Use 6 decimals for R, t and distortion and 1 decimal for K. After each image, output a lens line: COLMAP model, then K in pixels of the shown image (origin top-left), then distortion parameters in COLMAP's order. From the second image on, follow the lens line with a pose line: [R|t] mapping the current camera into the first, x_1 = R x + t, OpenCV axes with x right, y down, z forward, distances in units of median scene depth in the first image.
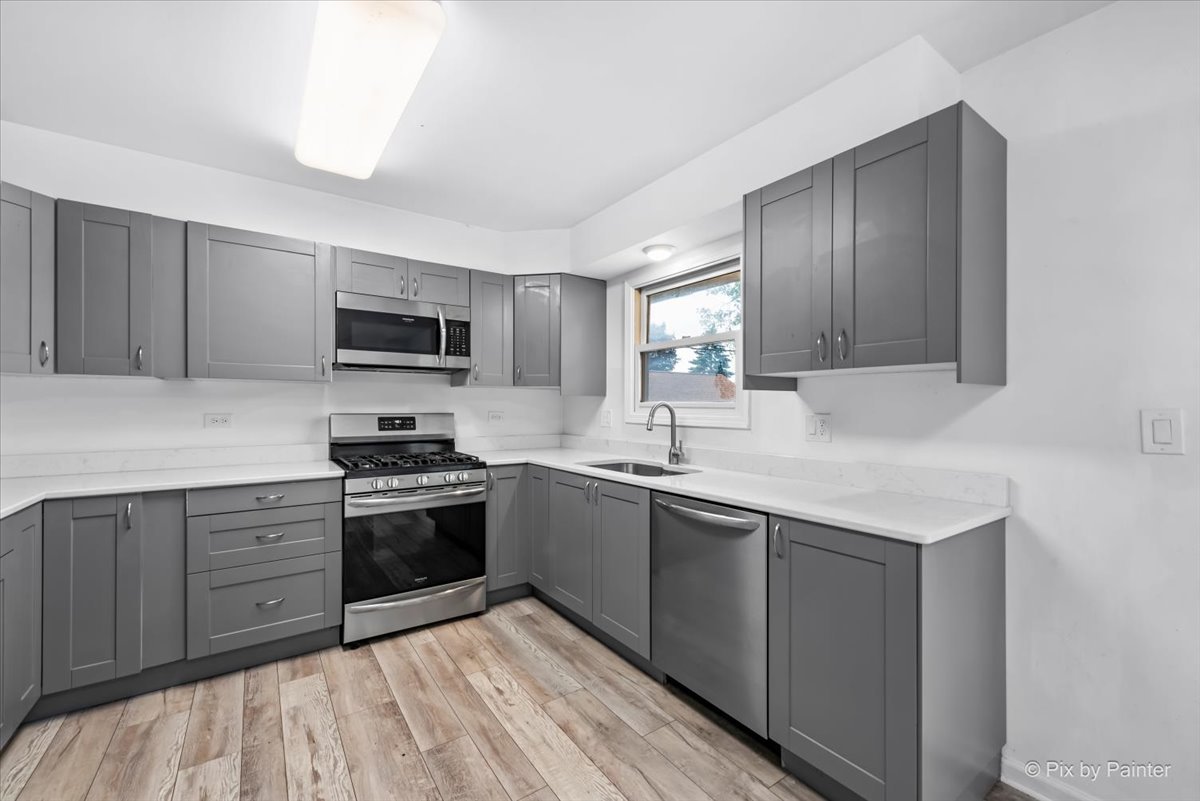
lens RADIAL K [[477.7, 0, 598.5], [0, 477.7, 406.8], [0, 0, 1]] dist [0.012570, -0.001781]
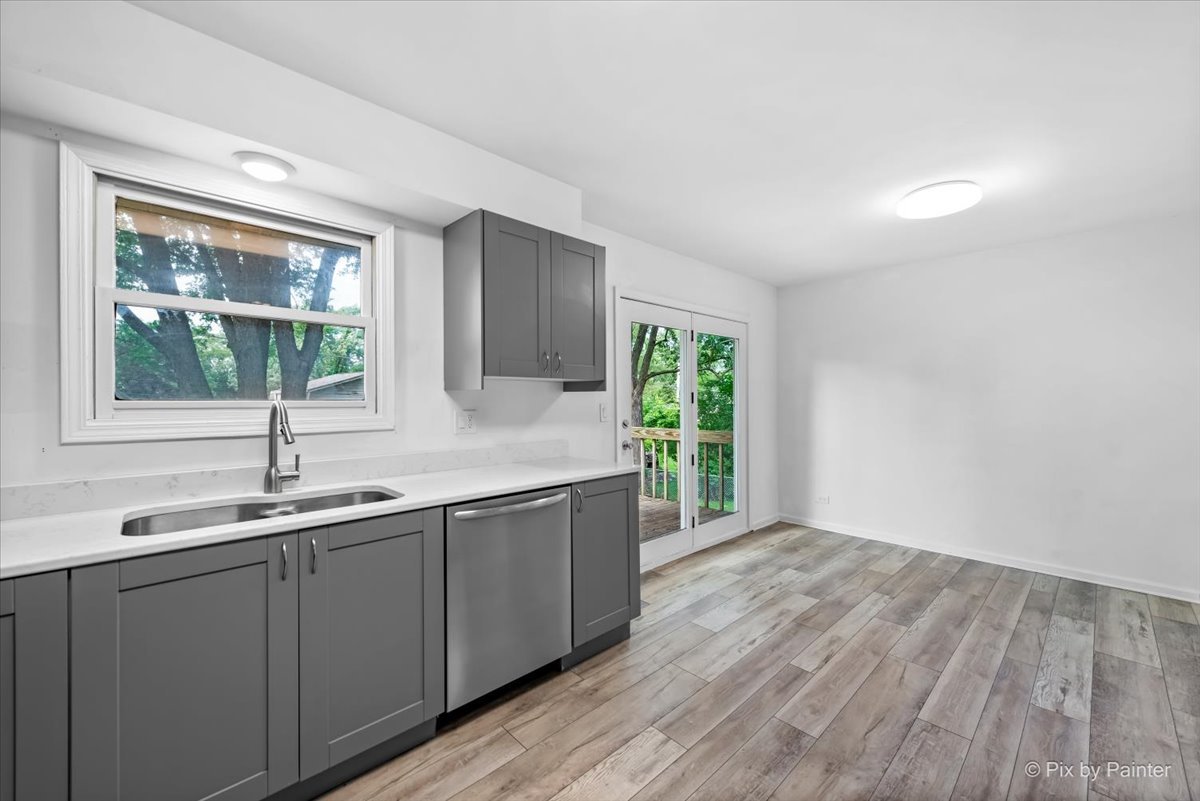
lens RADIAL K [[477.7, 0, 592.6], [0, 477.7, 403.7], [0, 0, 1]] dist [0.012570, -0.001781]
pose [[-0.129335, -0.005904, 0.991583, -0.825921], [0.009264, 0.999931, 0.007162, -0.008018], [-0.991558, 0.010112, -0.129272, 0.935536]]
